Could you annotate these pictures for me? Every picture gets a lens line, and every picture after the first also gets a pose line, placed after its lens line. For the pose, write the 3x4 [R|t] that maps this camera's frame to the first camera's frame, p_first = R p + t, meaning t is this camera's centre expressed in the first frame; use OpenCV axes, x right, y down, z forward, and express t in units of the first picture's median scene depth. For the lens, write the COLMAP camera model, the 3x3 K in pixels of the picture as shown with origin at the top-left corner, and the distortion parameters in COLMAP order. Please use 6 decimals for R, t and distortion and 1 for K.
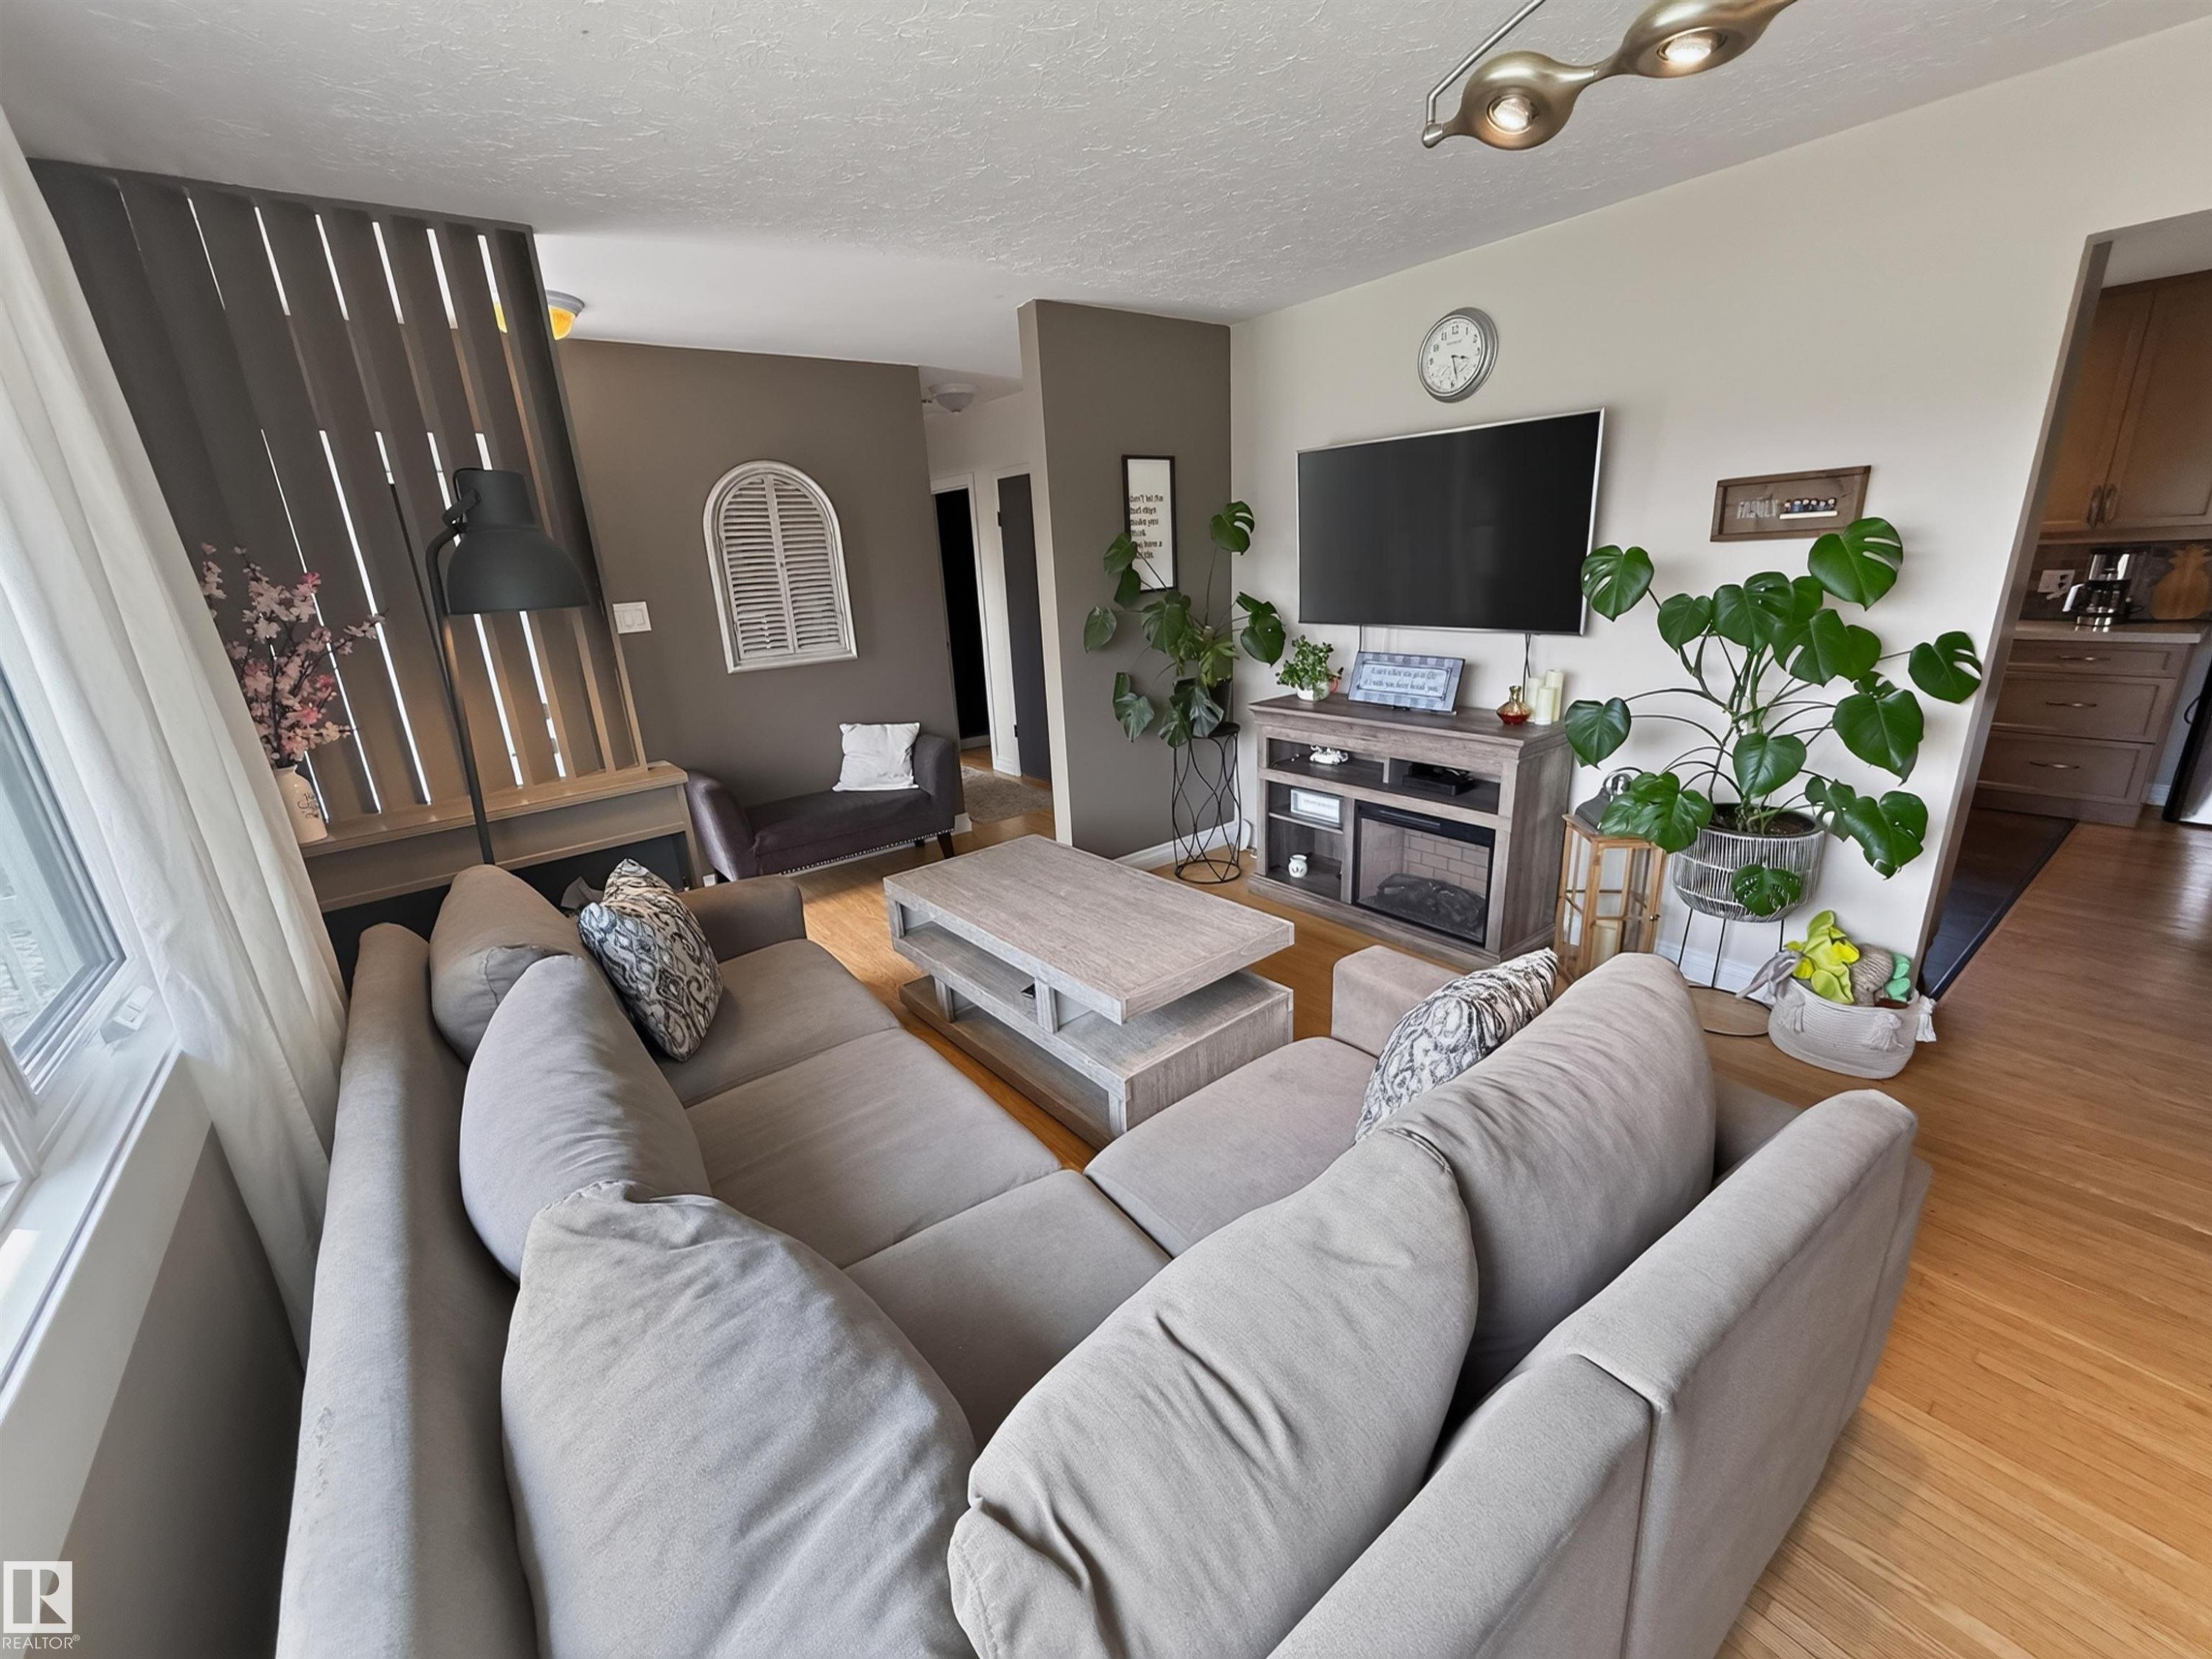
lens RADIAL K [[881.1, 0, 1097.8], [0, 881.1, 820.6], [0, 0, 1]] dist [0.003683, -0.001298]
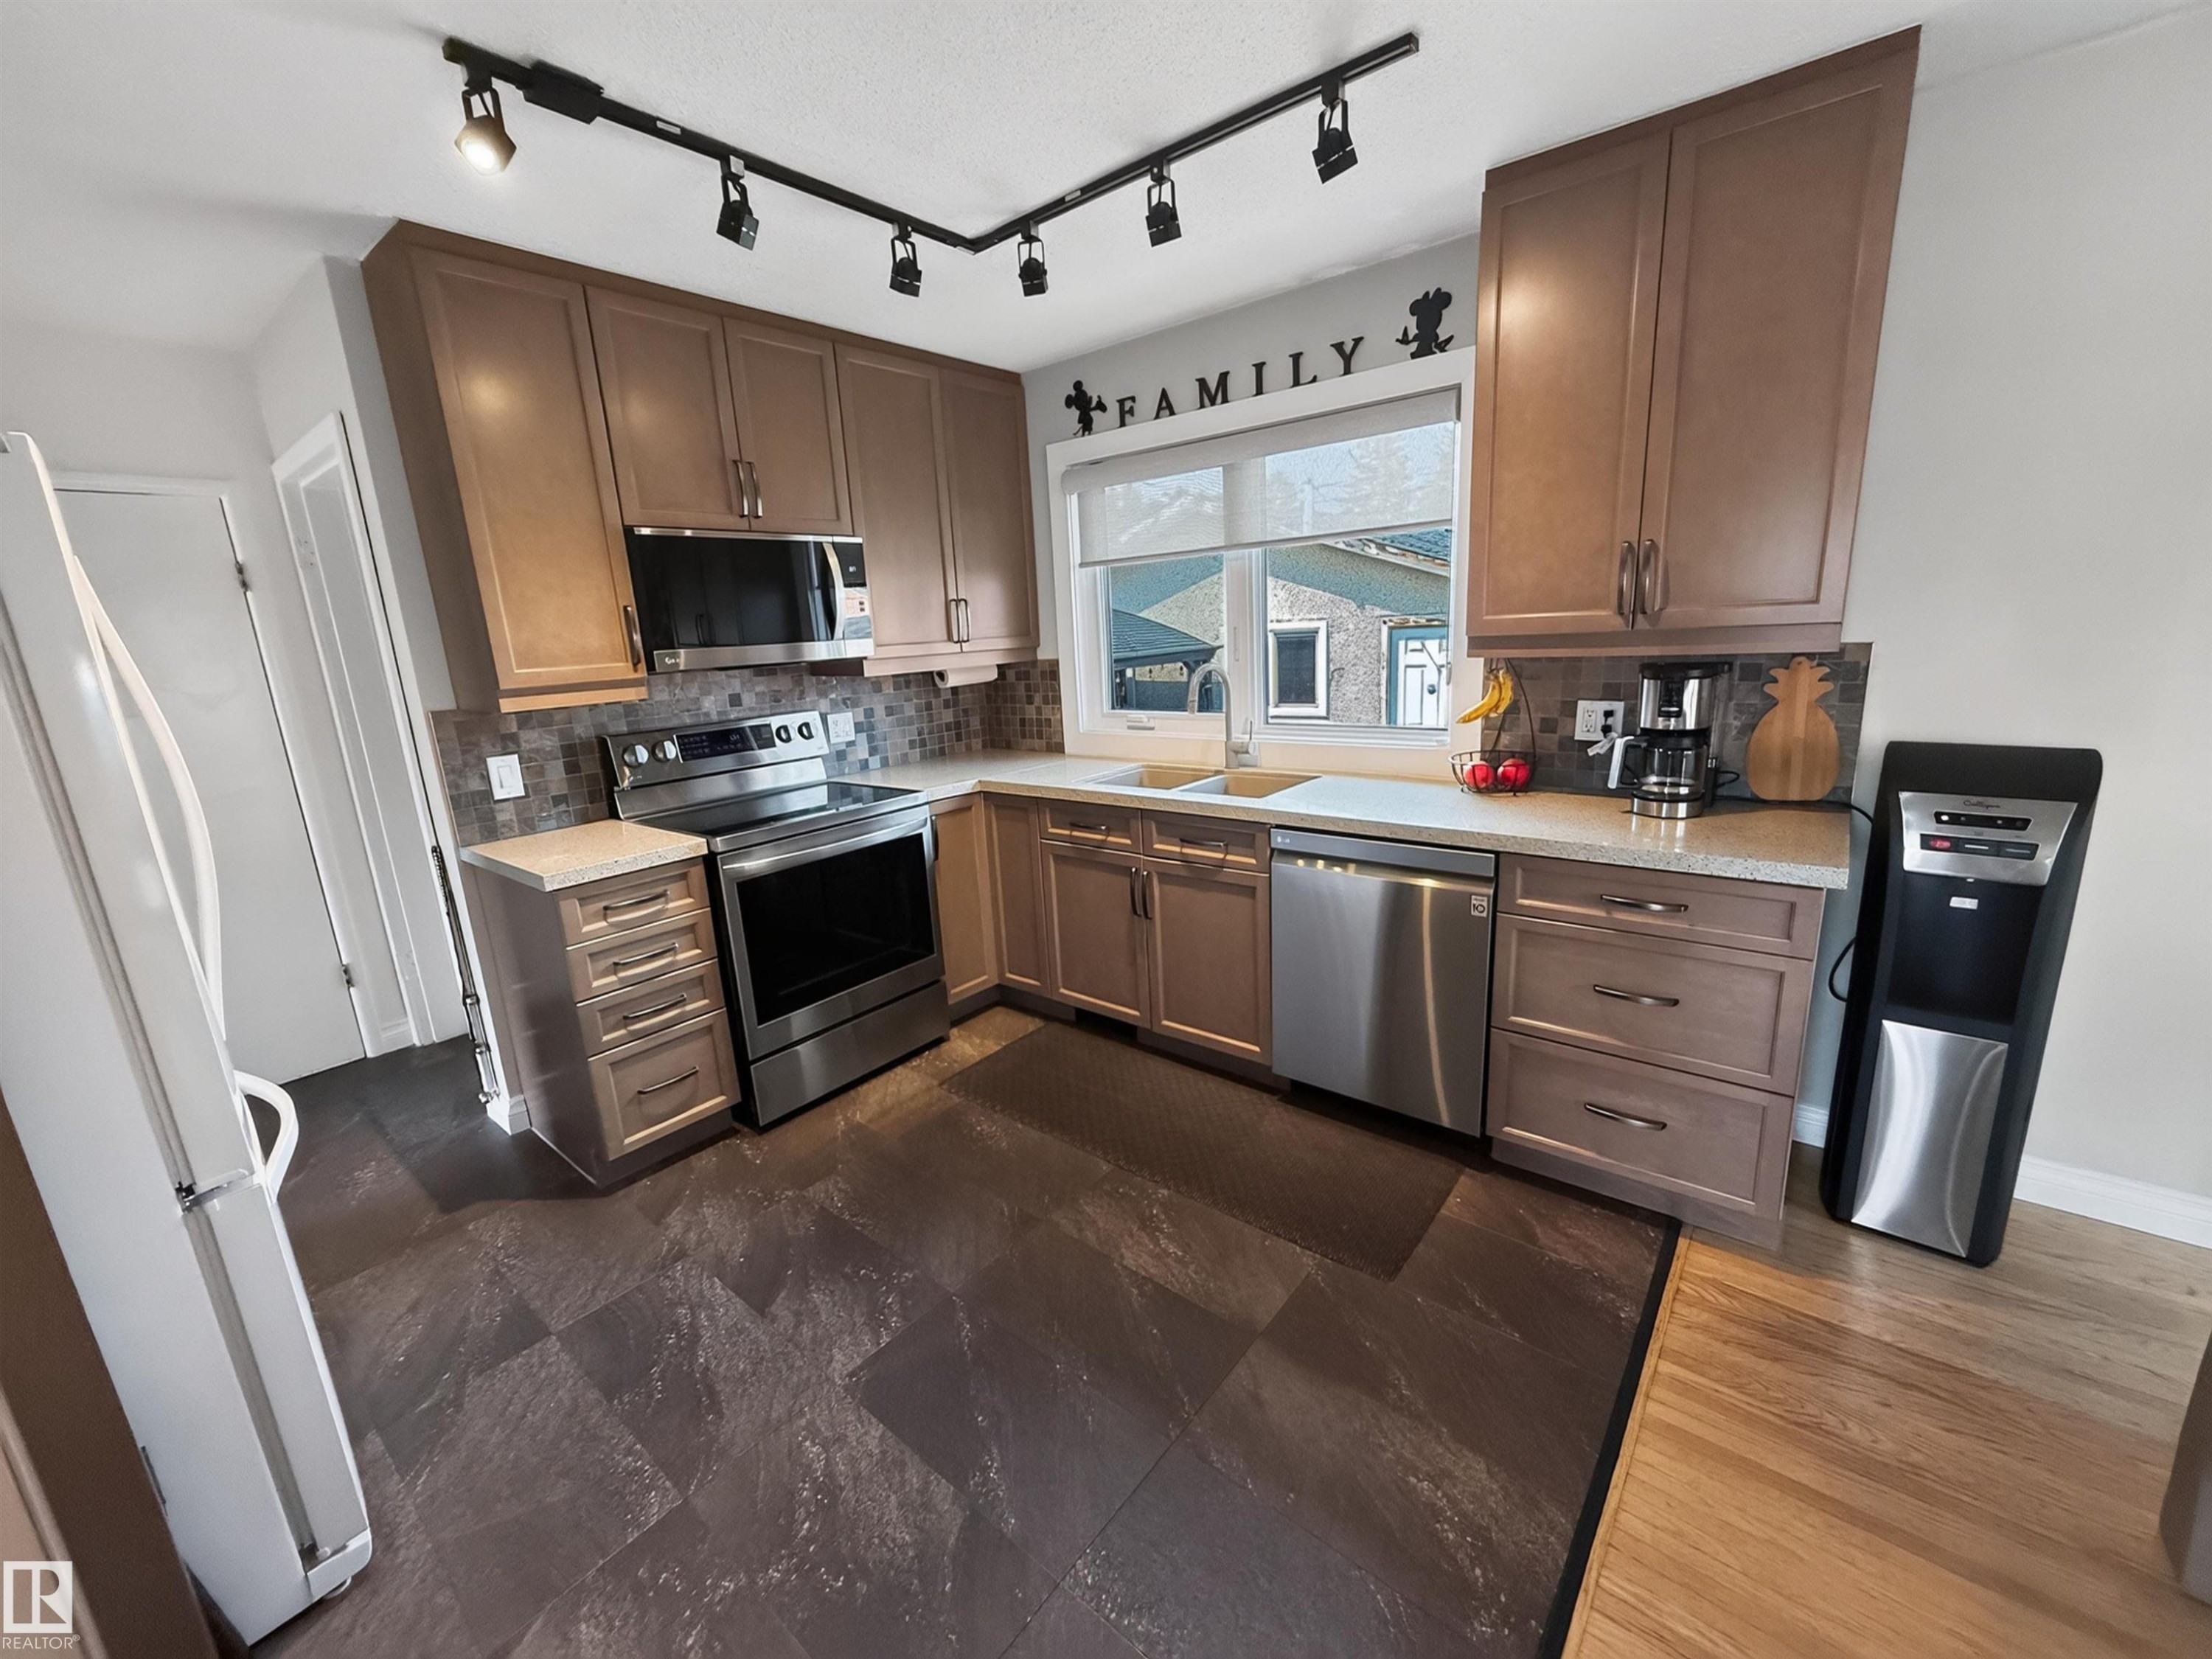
lens RADIAL K [[881.1, 0, 1098.9], [0, 881.1, 829.0], [0, 0, 1]] dist [0.003683, -0.001298]
pose [[0.974300, -0.053703, 0.218760, 0.718286], [0.069652, 0.995395, -0.065853, -0.206200], [-0.214216, 0.079398, 0.973554, 0.589990]]
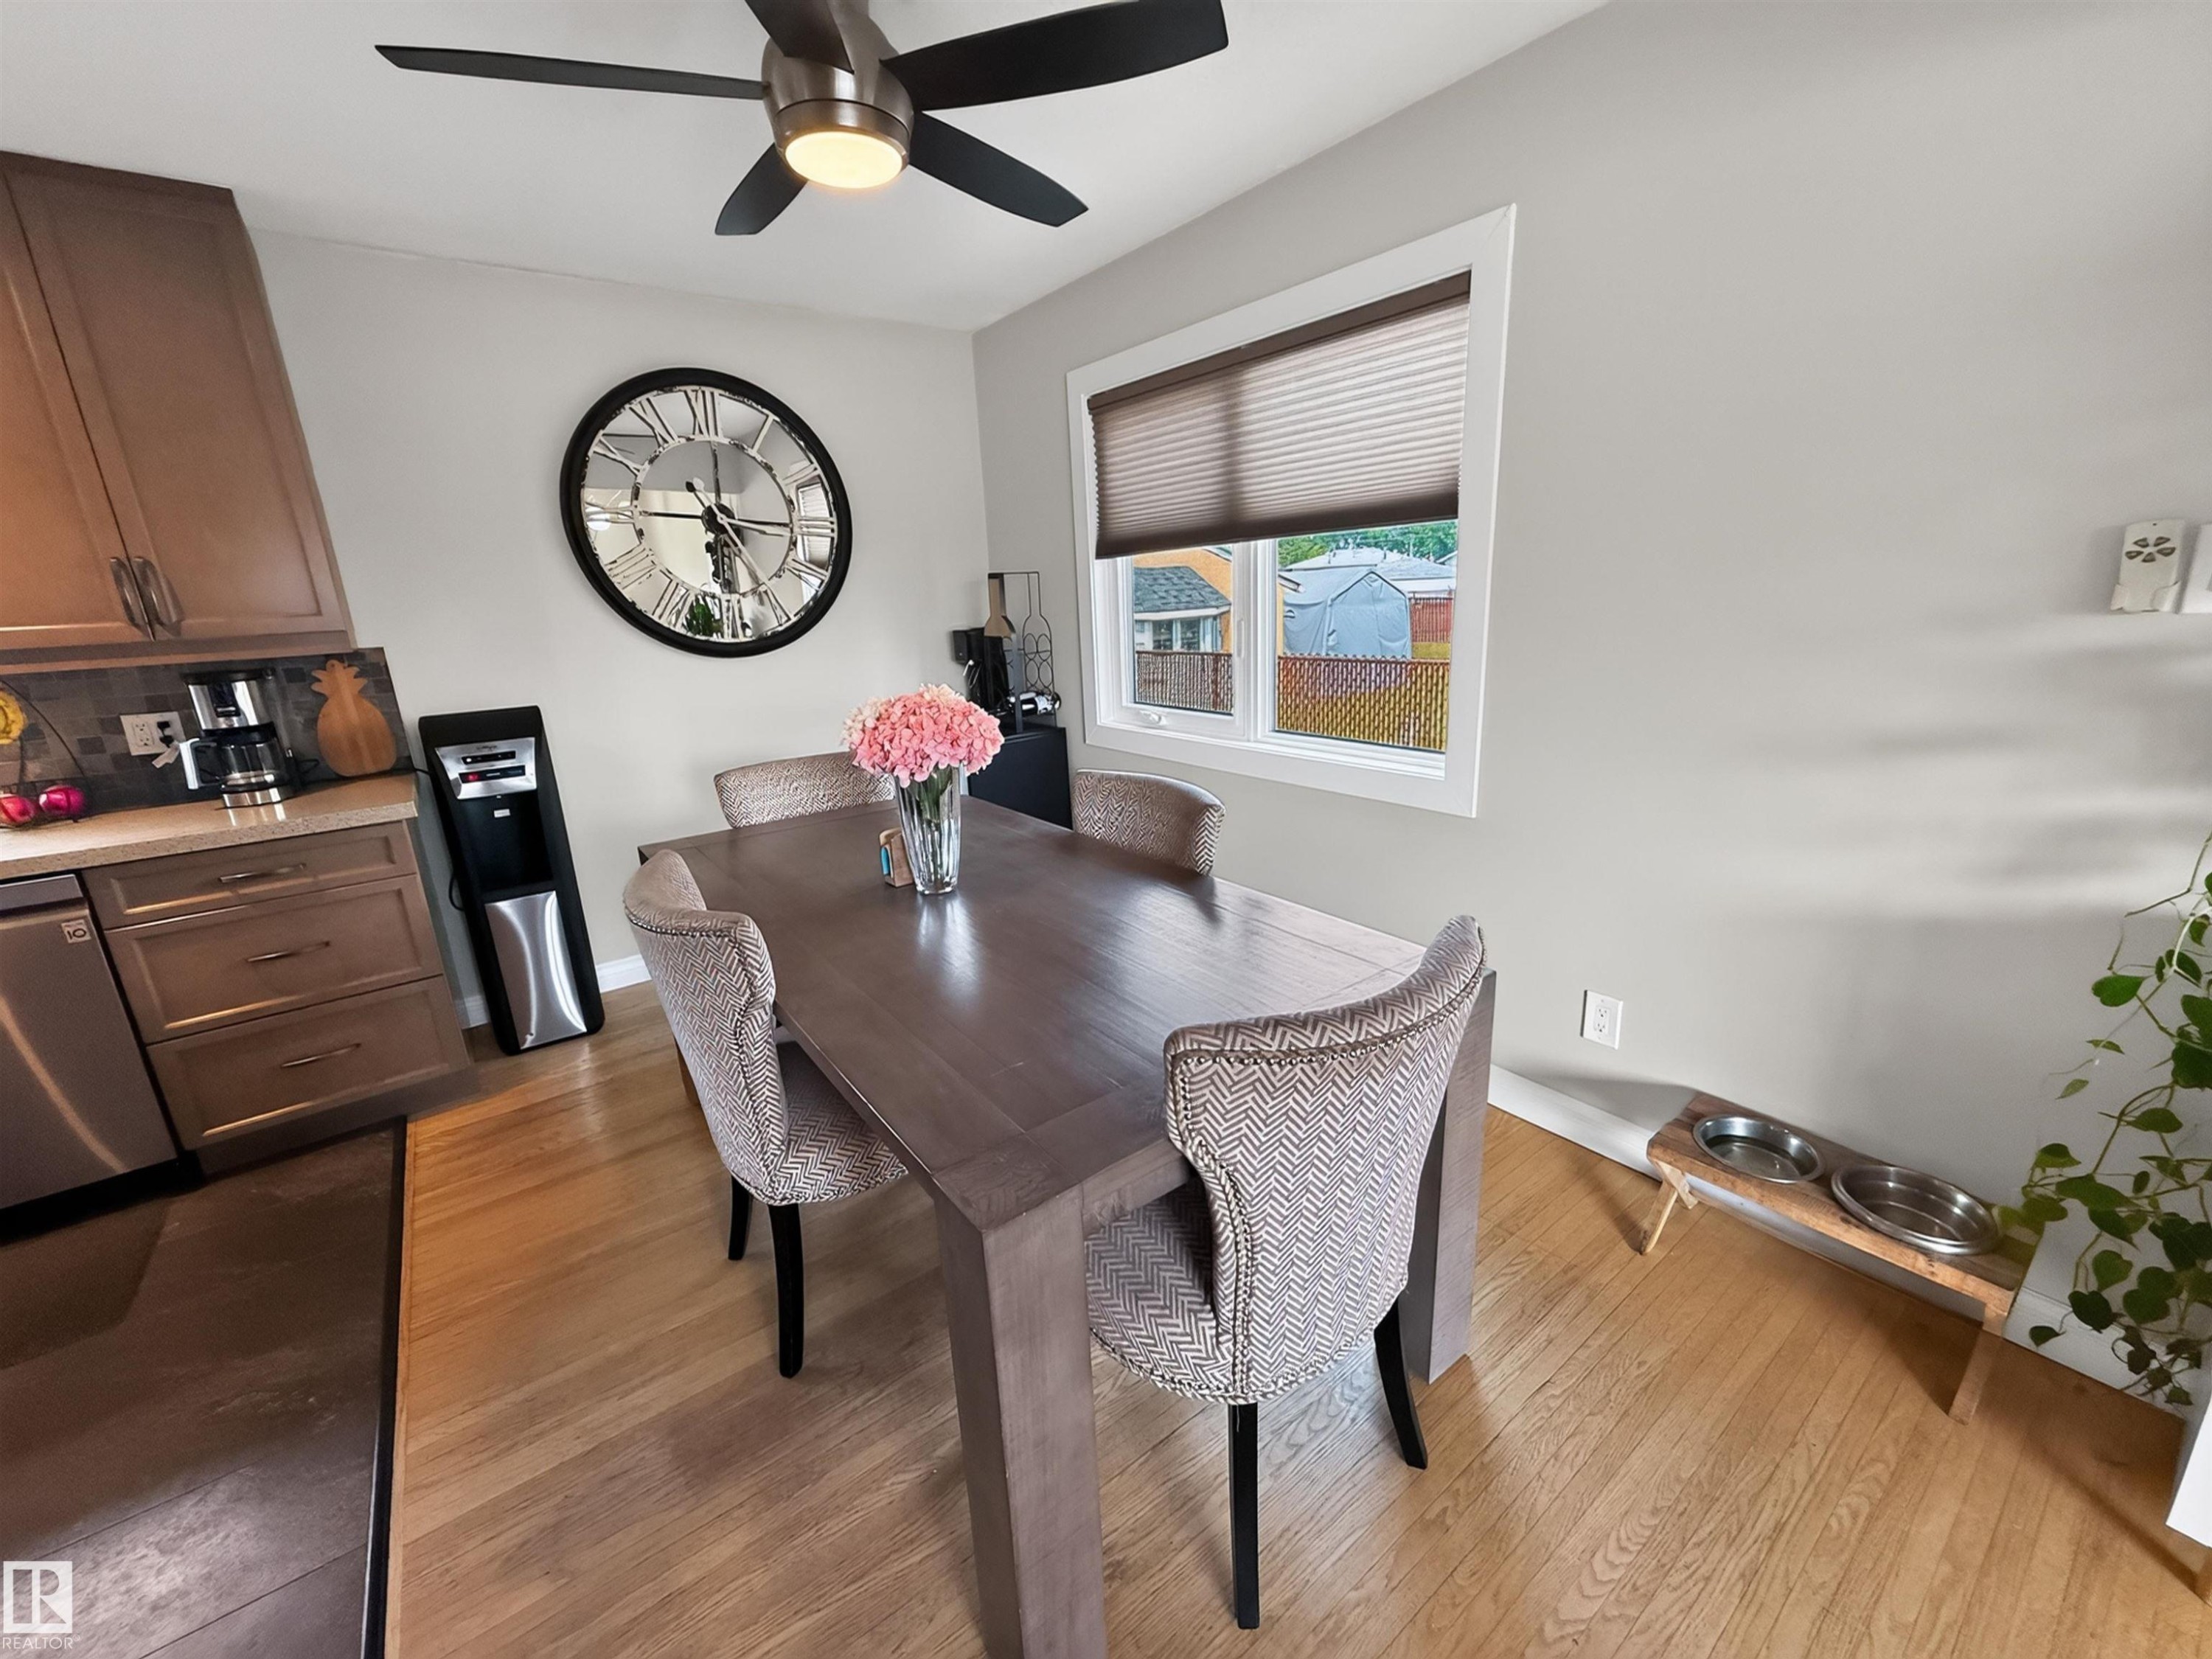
lens RADIAL K [[881.1, 0, 1093.3], [0, 881.1, 826.9], [0, 0, 1]] dist [0.003683, -0.001298]
pose [[0.013797, -0.215401, 0.976428, 0.590838], [0.331140, 0.922401, 0.198803, -0.145148], [-0.943481, 0.320592, 0.084054, 0.459850]]
